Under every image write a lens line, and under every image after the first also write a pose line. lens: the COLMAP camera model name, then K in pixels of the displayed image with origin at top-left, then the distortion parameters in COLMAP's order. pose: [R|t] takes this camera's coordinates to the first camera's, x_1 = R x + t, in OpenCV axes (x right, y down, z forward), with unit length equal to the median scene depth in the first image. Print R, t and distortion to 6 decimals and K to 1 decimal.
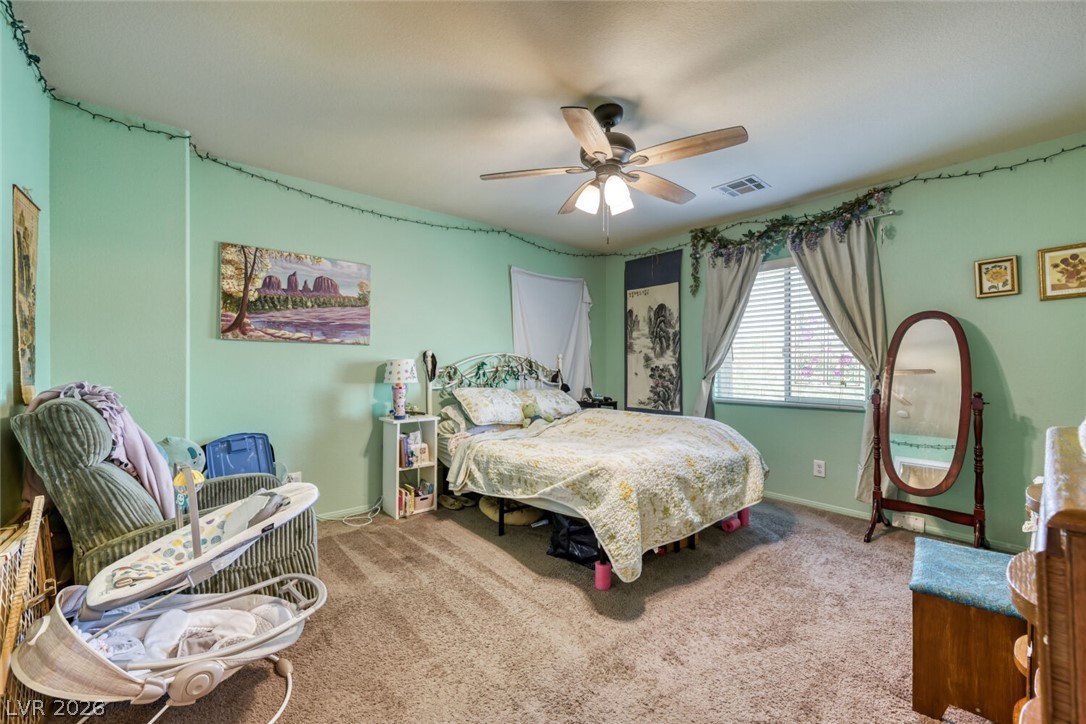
lens RADIAL K [[425.5, 0, 546.7], [0, 425.5, 363.9], [0, 0, 1]] dist [0.000752, 0.000166]
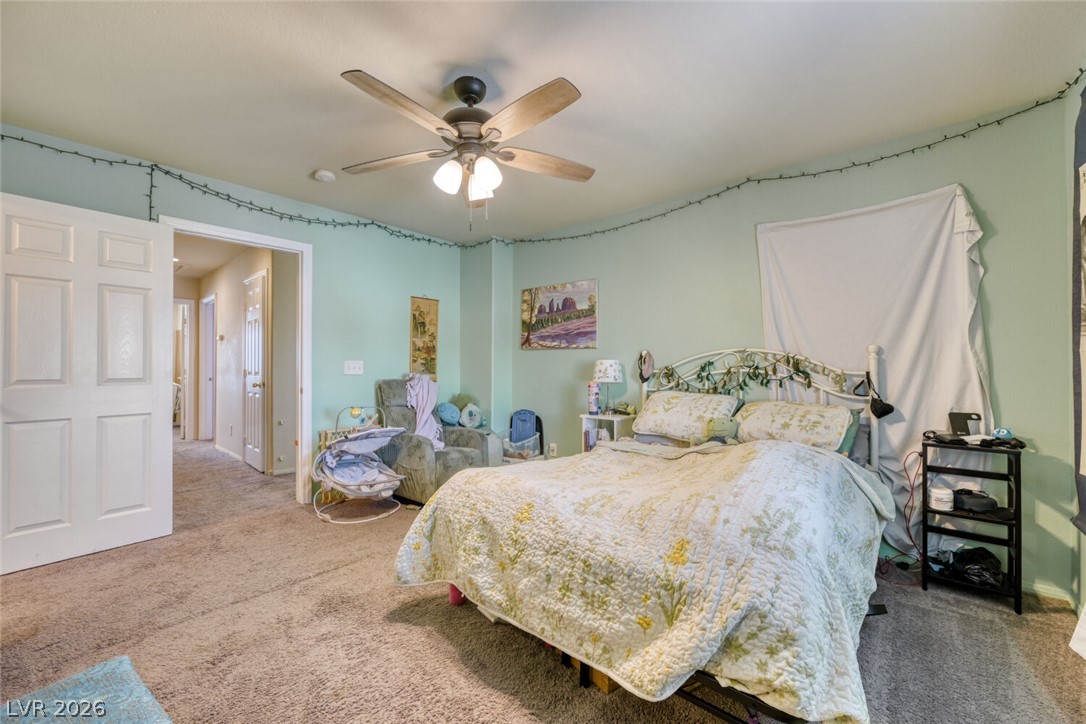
lens RADIAL K [[434.6, 0, 544.2], [0, 434.6, 361.8], [0, 0, 1]] dist [0.000030, 0.000210]
pose [[0.157562, -0.012430, -0.987431, 0.776431], [0.004695, 0.999919, -0.011838, 0.006265], [0.987498, -0.002770, 0.157608, 0.726061]]
